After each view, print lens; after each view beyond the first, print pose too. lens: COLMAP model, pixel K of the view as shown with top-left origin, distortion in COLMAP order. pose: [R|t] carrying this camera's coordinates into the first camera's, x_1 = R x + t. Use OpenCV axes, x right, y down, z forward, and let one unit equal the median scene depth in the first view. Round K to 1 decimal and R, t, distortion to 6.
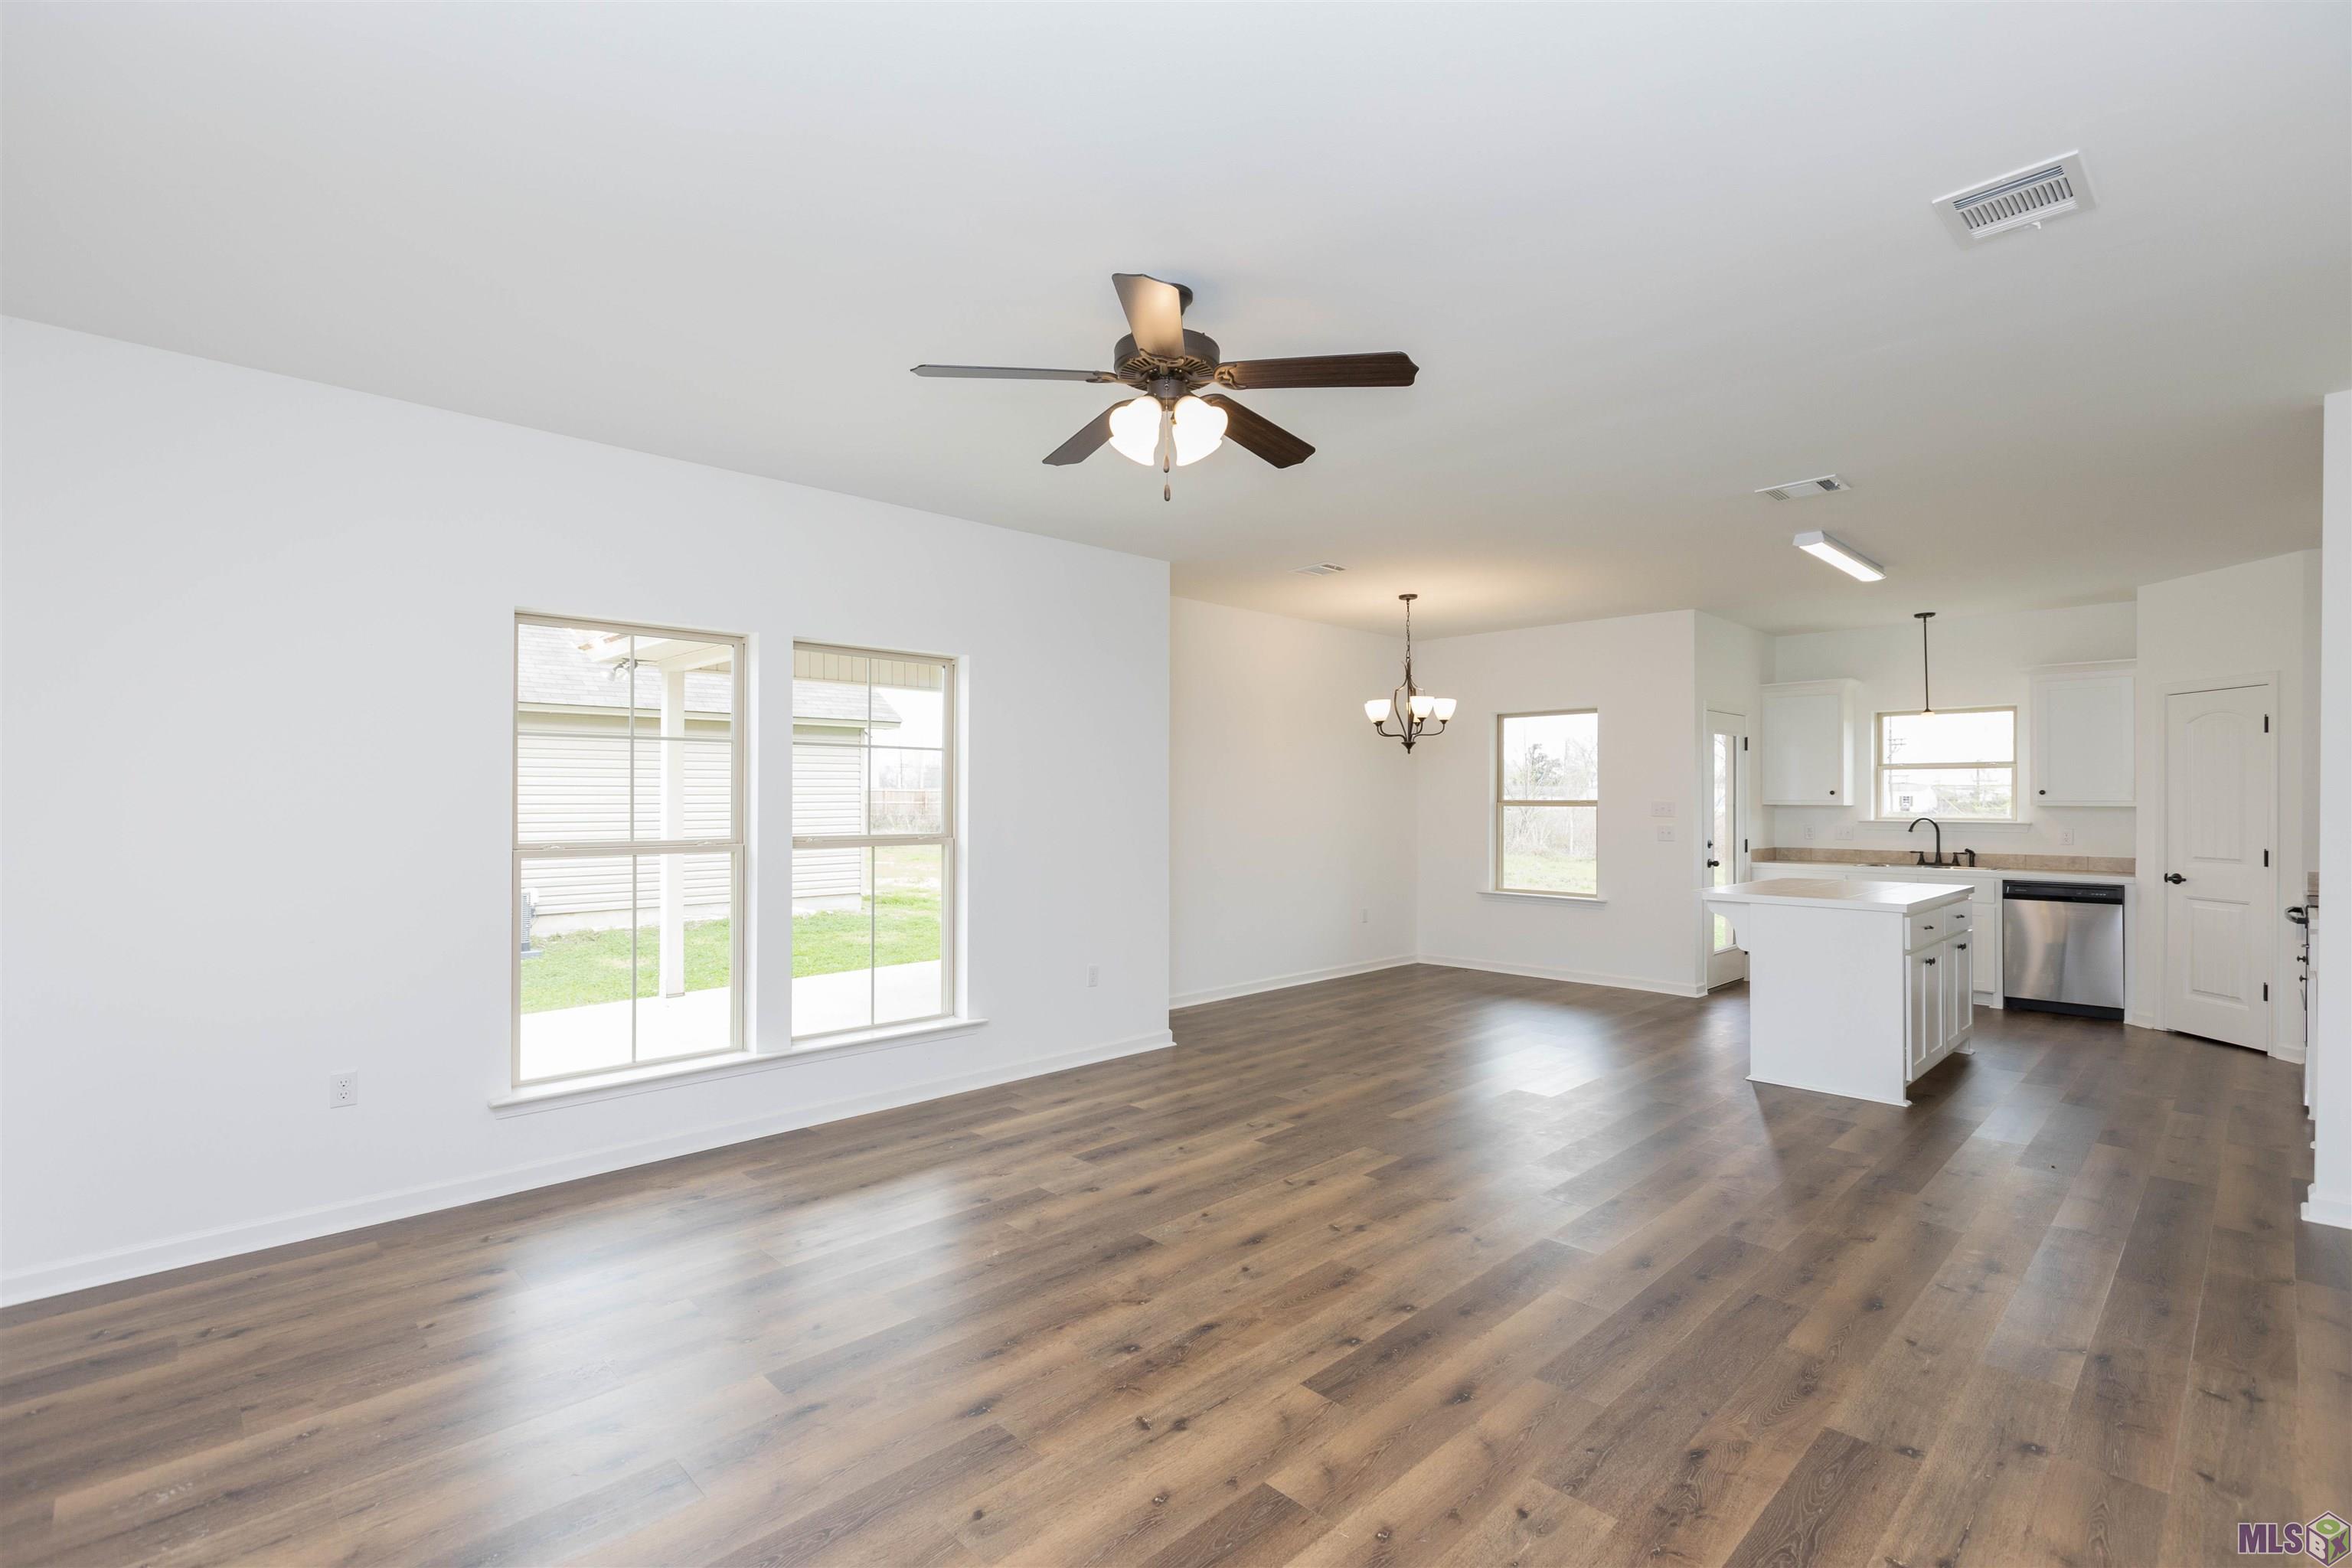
lens RADIAL K [[1077.8, 0, 1165.7], [0, 1077.8, 795.7], [0, 0, 1]] dist [-0.004778, -0.000778]
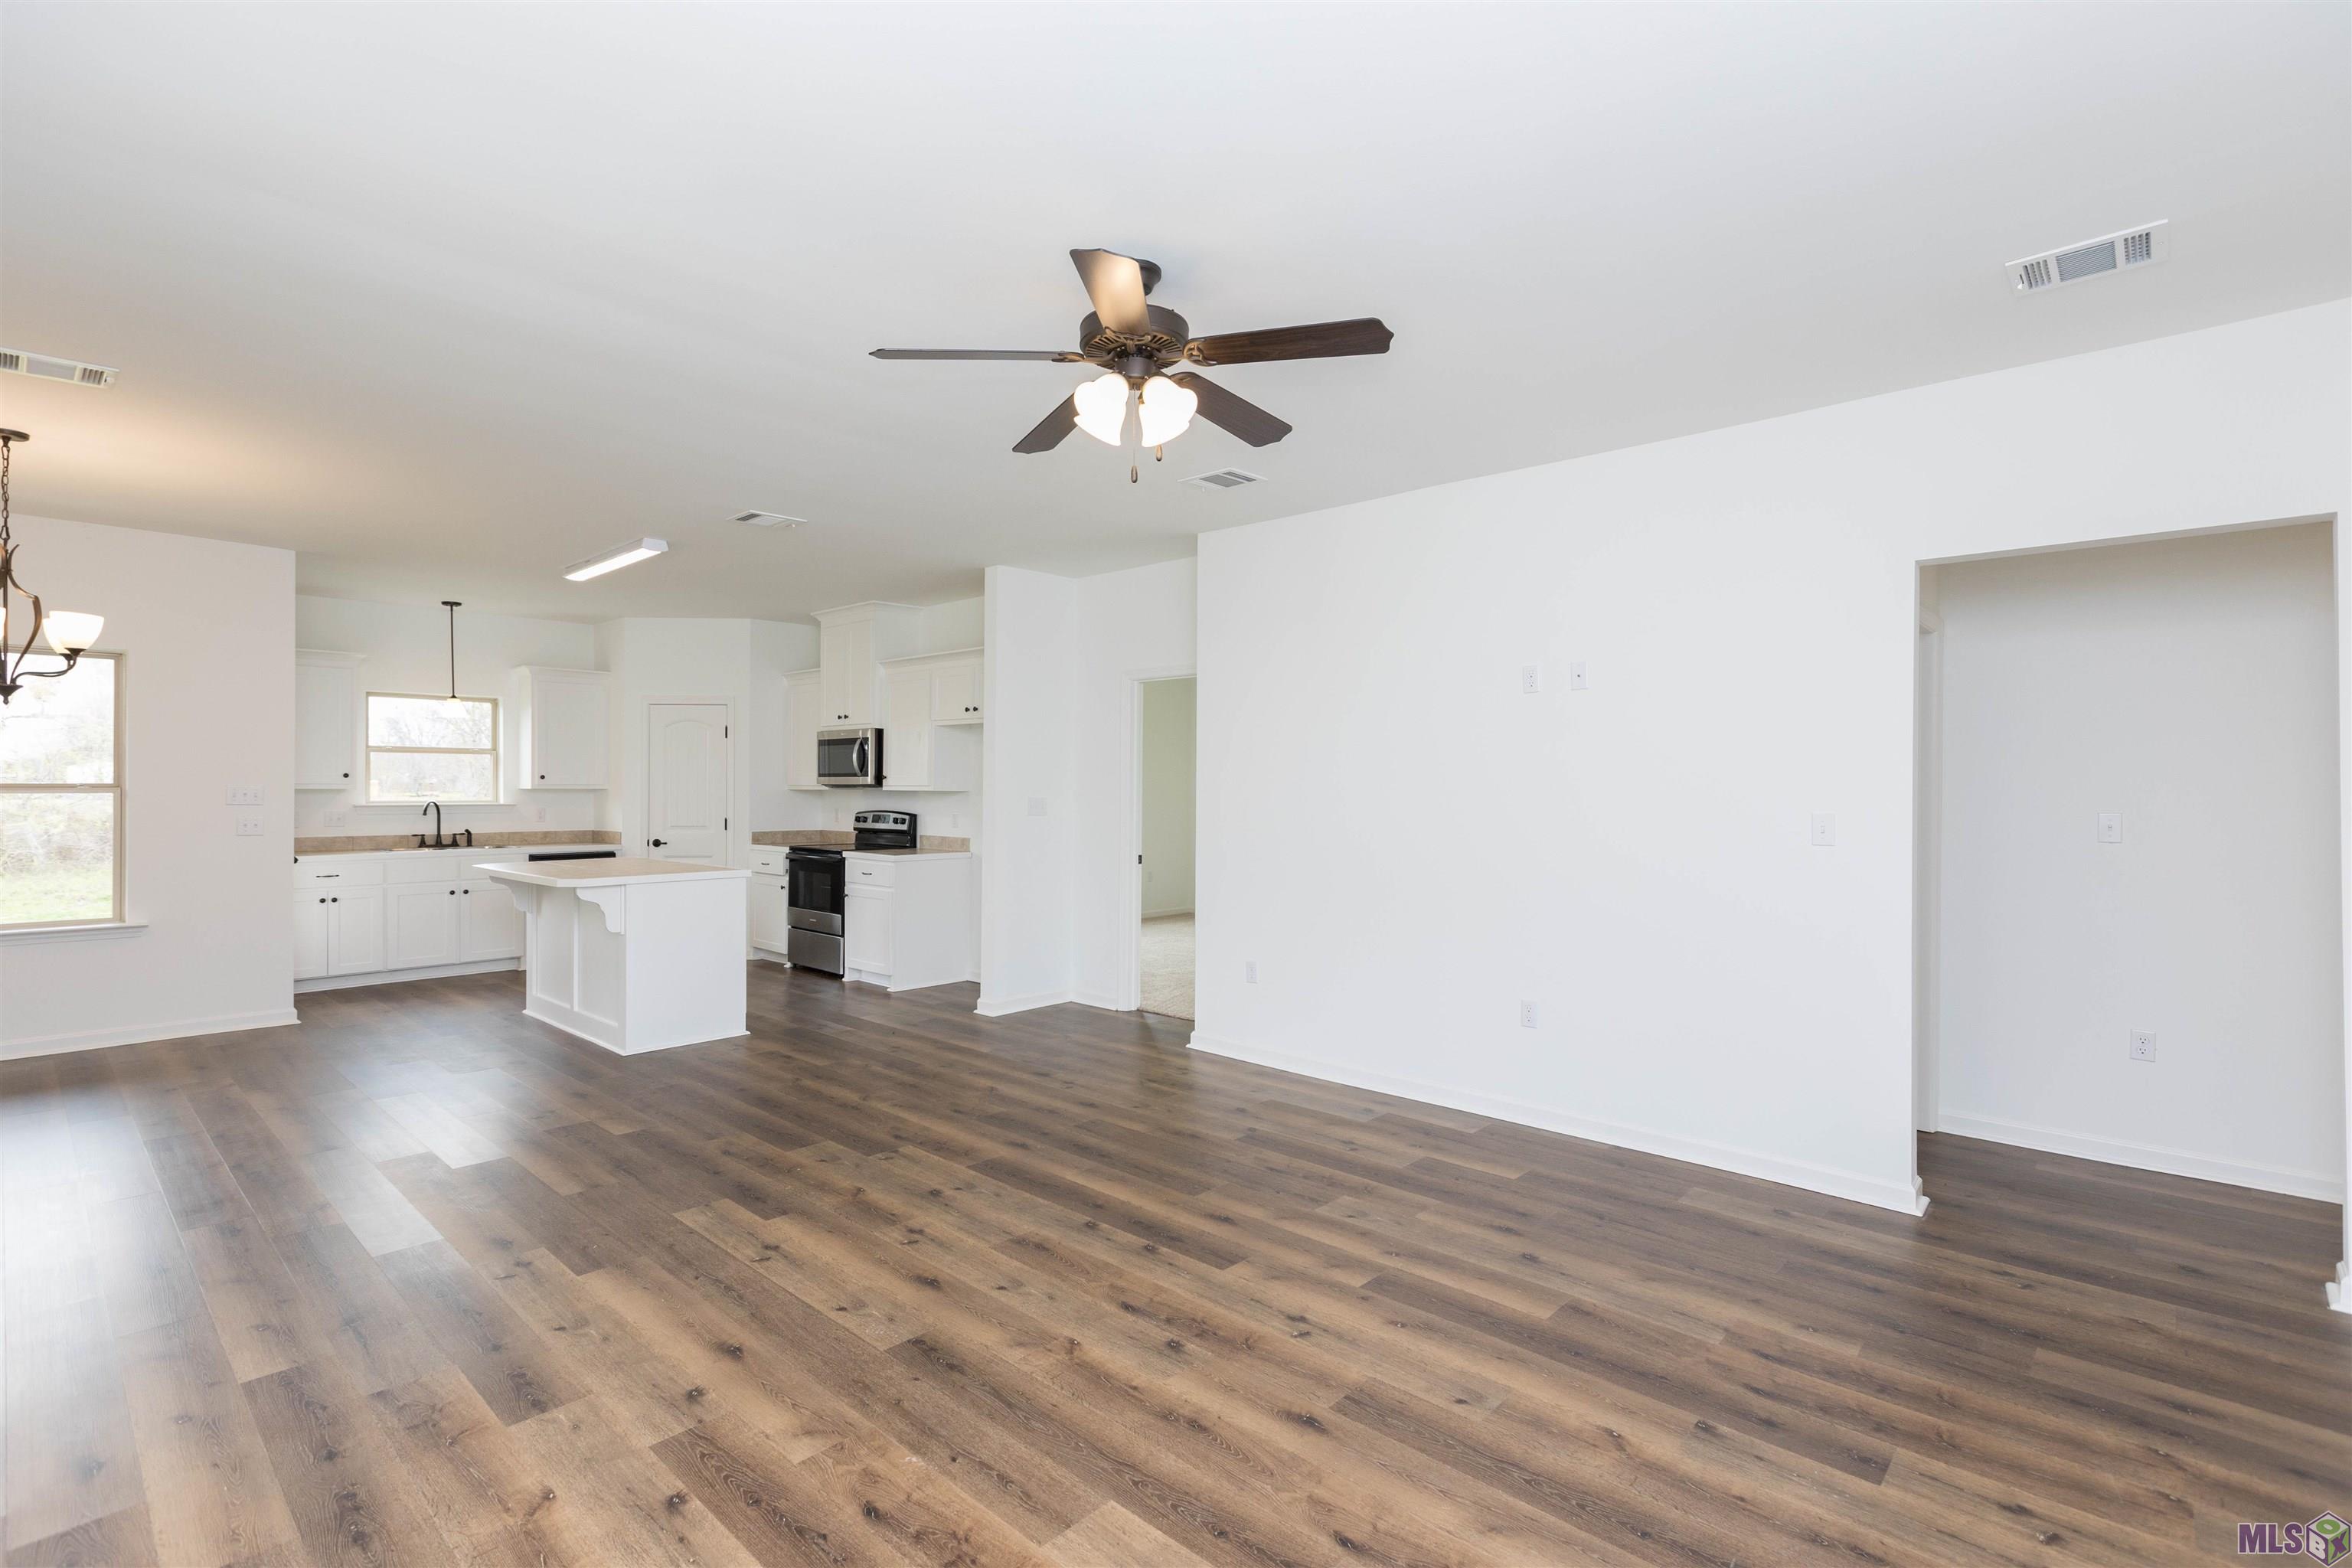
lens RADIAL K [[1077.8, 0, 1165.6], [0, 1077.8, 782.8], [0, 0, 1]] dist [-0.004778, -0.000778]
pose [[-0.054826, 0.001046, 0.998495, -0.776967], [-0.006614, 0.999977, -0.001411, 0.000506], [-0.998474, -0.006681, -0.054818, 0.815263]]
